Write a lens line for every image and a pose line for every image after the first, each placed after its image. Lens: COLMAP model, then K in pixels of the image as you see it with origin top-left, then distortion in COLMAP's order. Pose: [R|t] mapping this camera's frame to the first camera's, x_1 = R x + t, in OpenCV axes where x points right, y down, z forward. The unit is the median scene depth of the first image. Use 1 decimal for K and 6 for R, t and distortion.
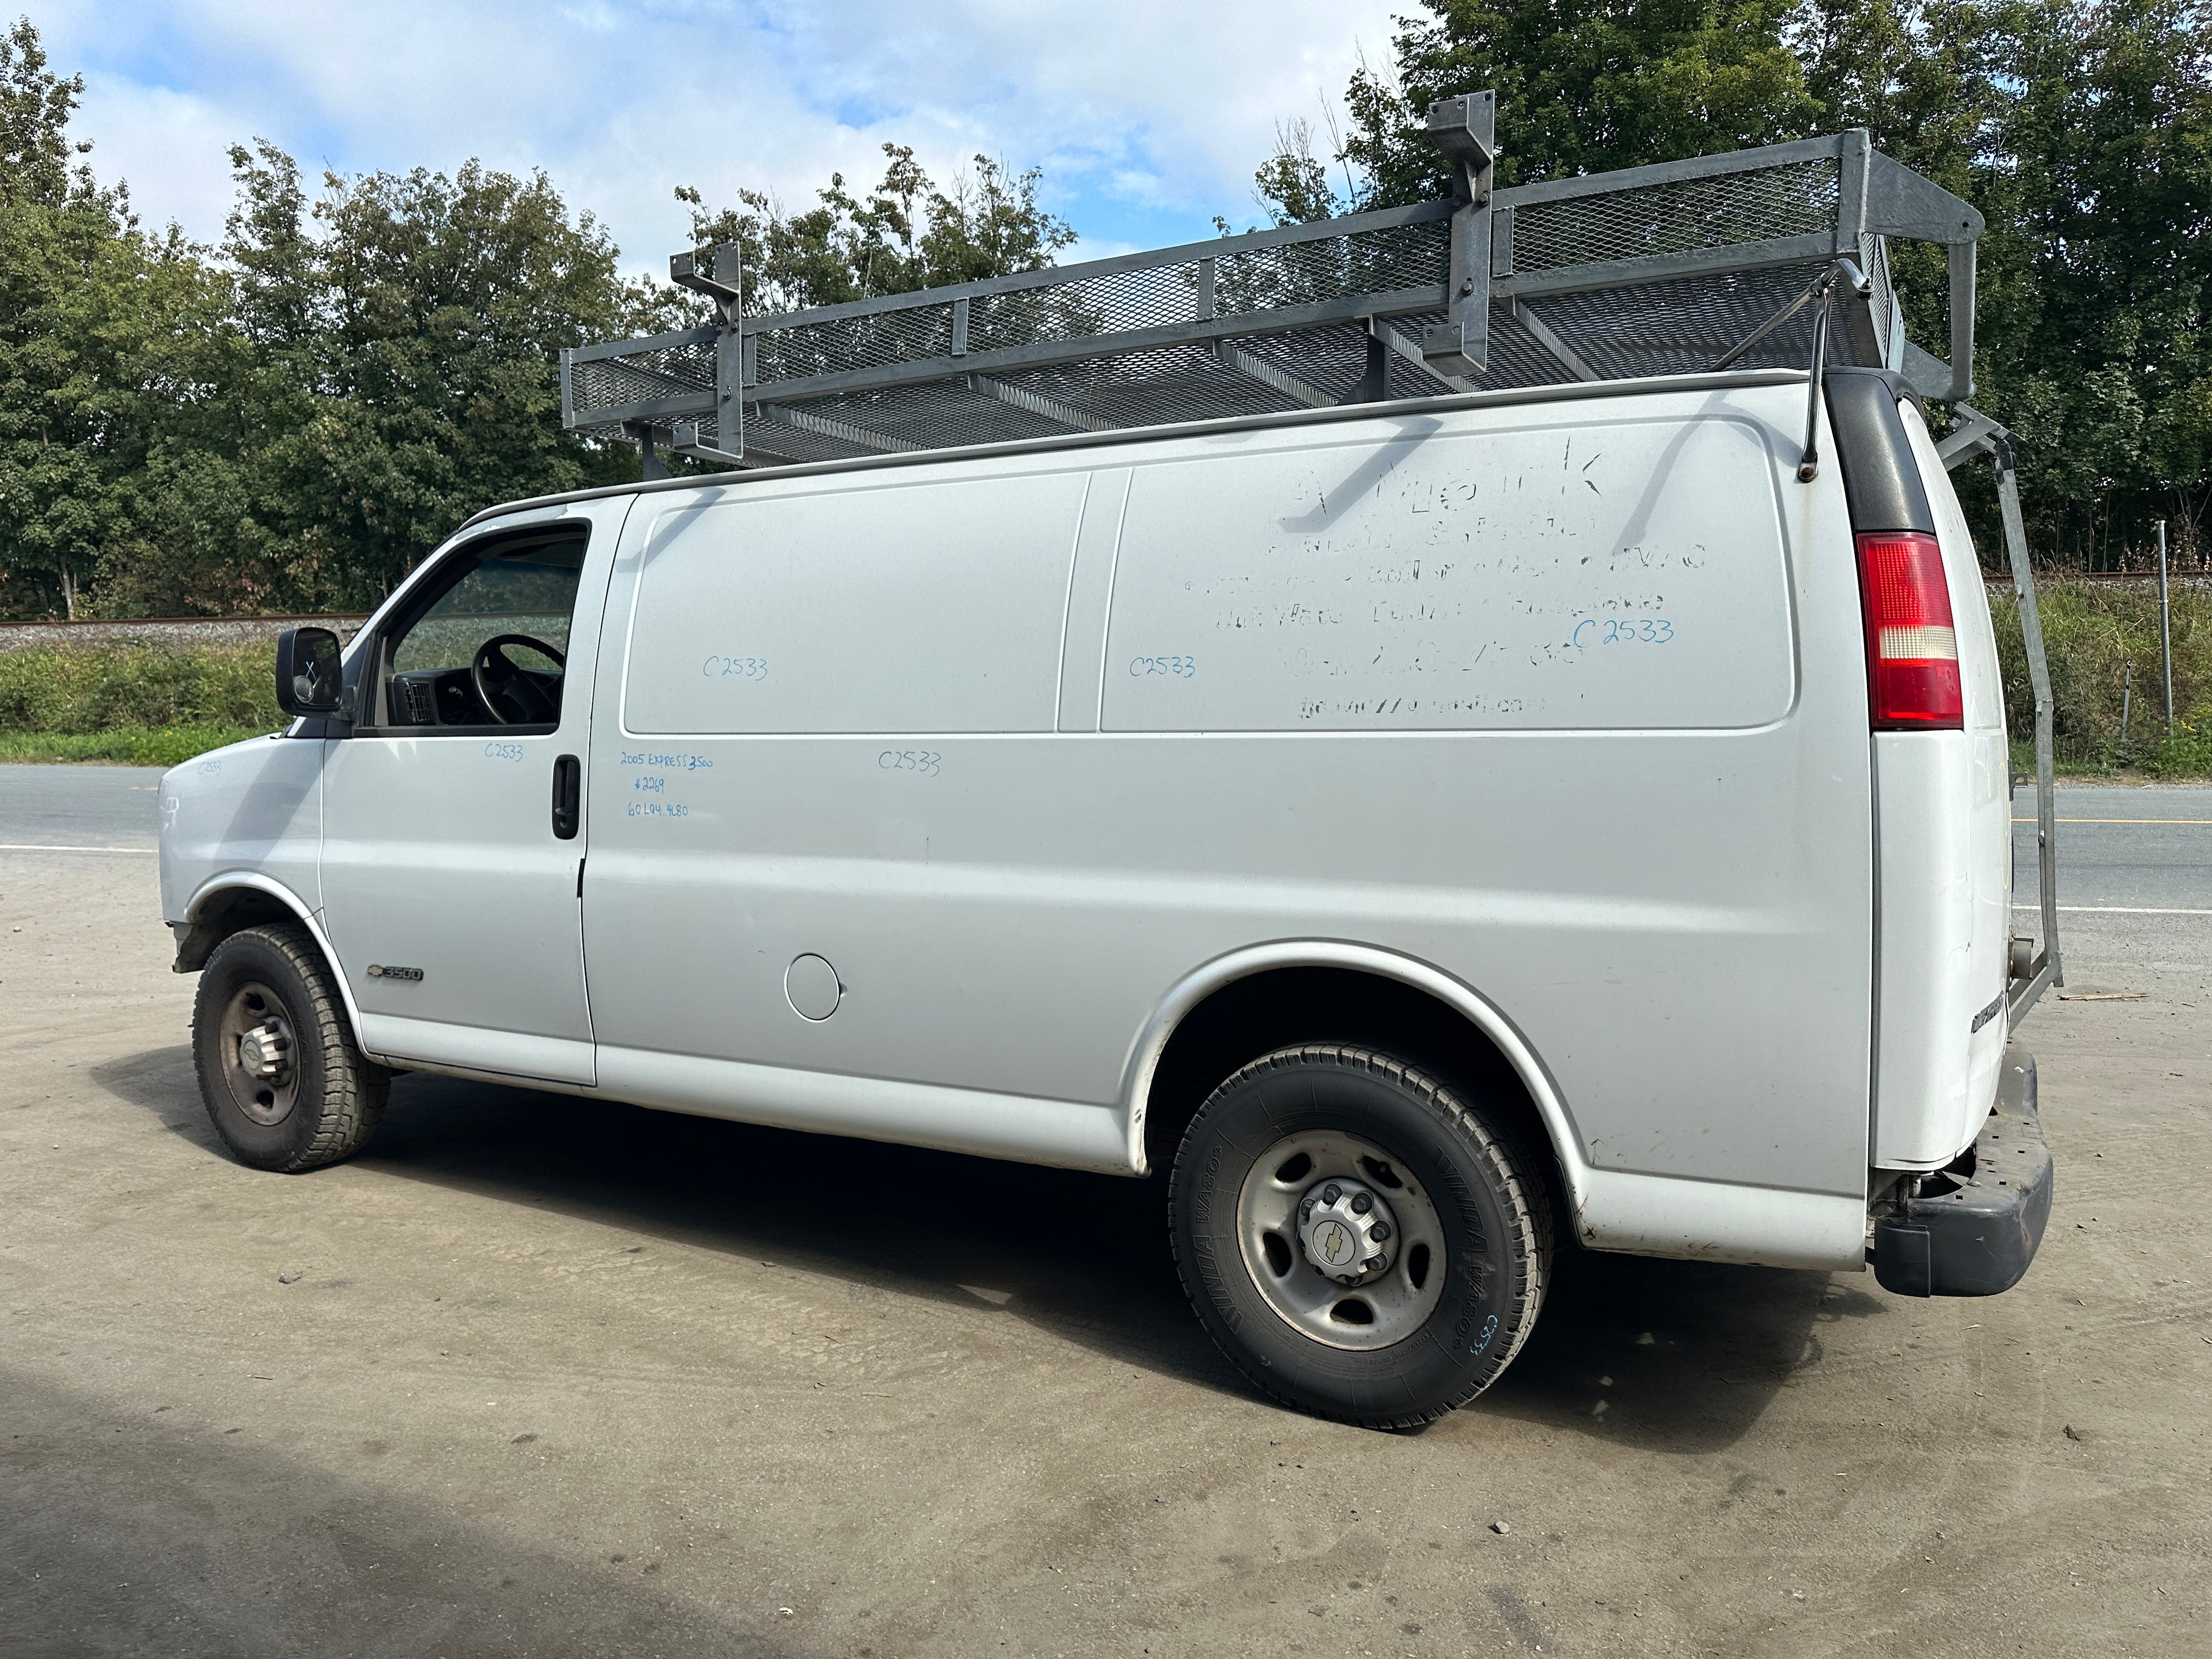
lens RADIAL K [[1547.2, 0, 1121.3], [0, 1547.2, 808.1], [0, 0, 1]] dist [0.011609, -0.006371]
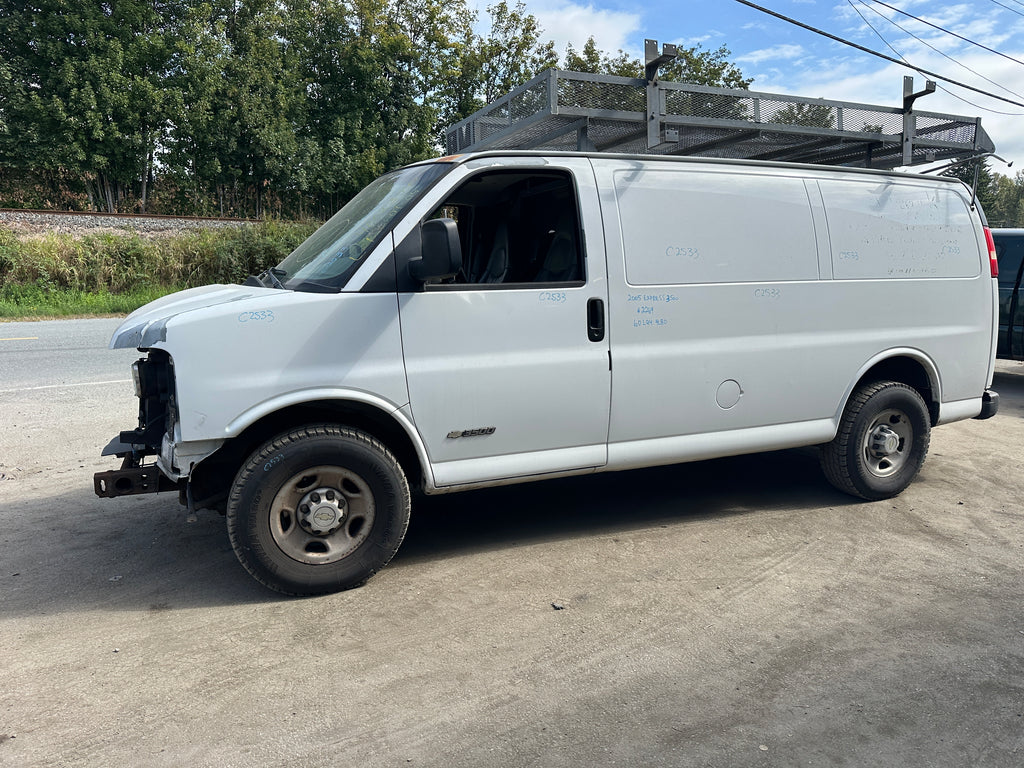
lens RADIAL K [[708.0, 0, 515.0], [0, 708.0, 390.1], [0, 0, 1]] dist [0.031775, -0.037652]
pose [[0.623523, -0.124044, 0.771902, -0.970285], [0.053969, 0.991807, 0.115788, -0.023756], [-0.779940, -0.030538, 0.625109, 0.467802]]
